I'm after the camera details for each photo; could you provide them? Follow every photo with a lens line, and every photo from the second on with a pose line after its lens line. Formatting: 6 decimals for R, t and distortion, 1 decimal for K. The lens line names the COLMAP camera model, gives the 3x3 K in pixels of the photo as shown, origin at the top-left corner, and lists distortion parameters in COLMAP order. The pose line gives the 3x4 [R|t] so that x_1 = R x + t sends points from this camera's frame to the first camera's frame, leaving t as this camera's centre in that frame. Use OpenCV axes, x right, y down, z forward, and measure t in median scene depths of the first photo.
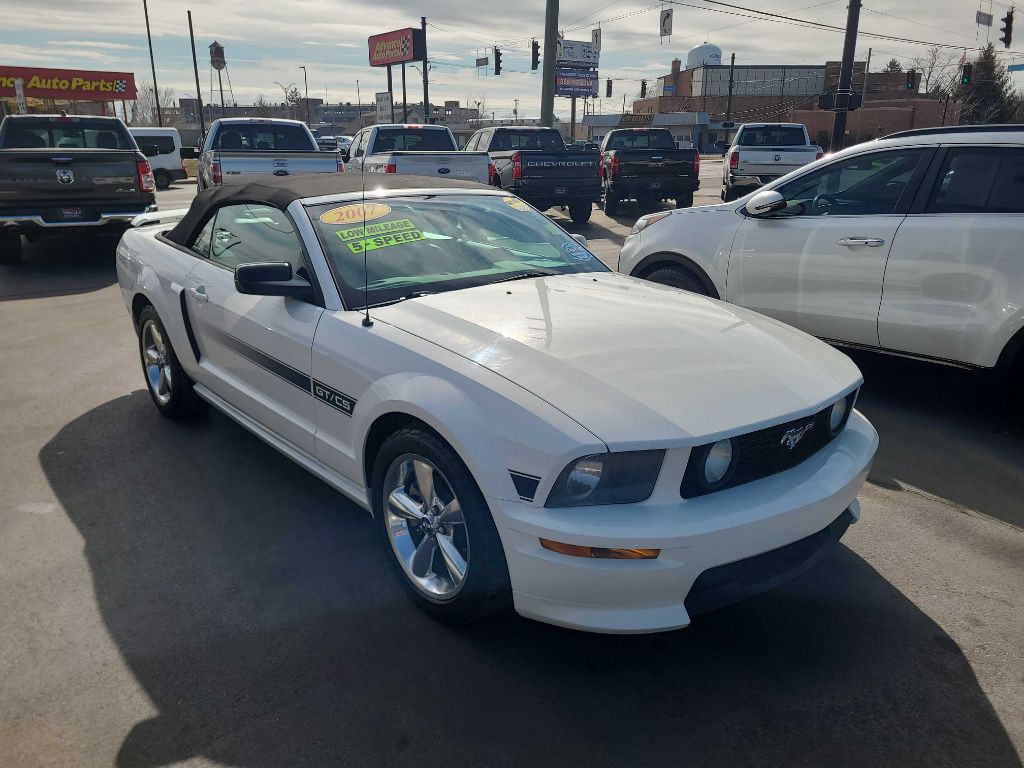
lens RADIAL K [[775.5, 0, 505.8], [0, 775.5, 388.6], [0, 0, 1]] dist [0.026395, -0.001665]
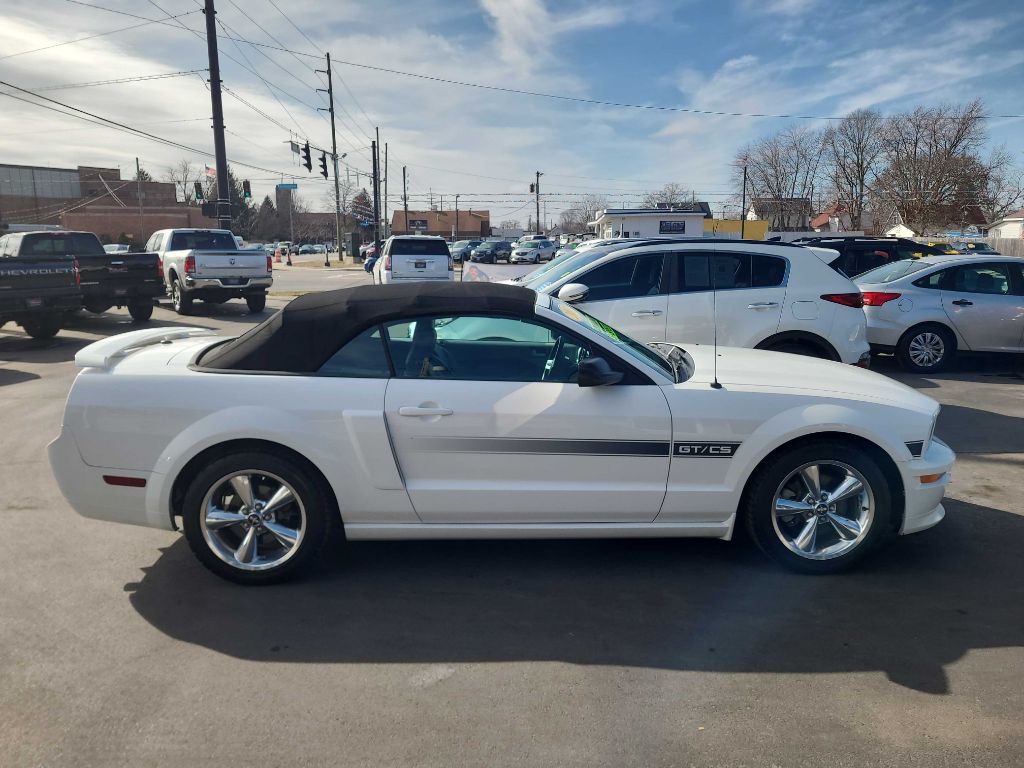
lens RADIAL K [[748.1, 0, 516.6], [0, 748.1, 443.4], [0, 0, 1]] dist [0.001509, -0.002170]
pose [[0.629997, -0.200393, 0.750298, -0.207574], [0.236897, 0.969676, 0.060073, -0.022386], [-0.739584, 0.139897, 0.658365, 0.068590]]
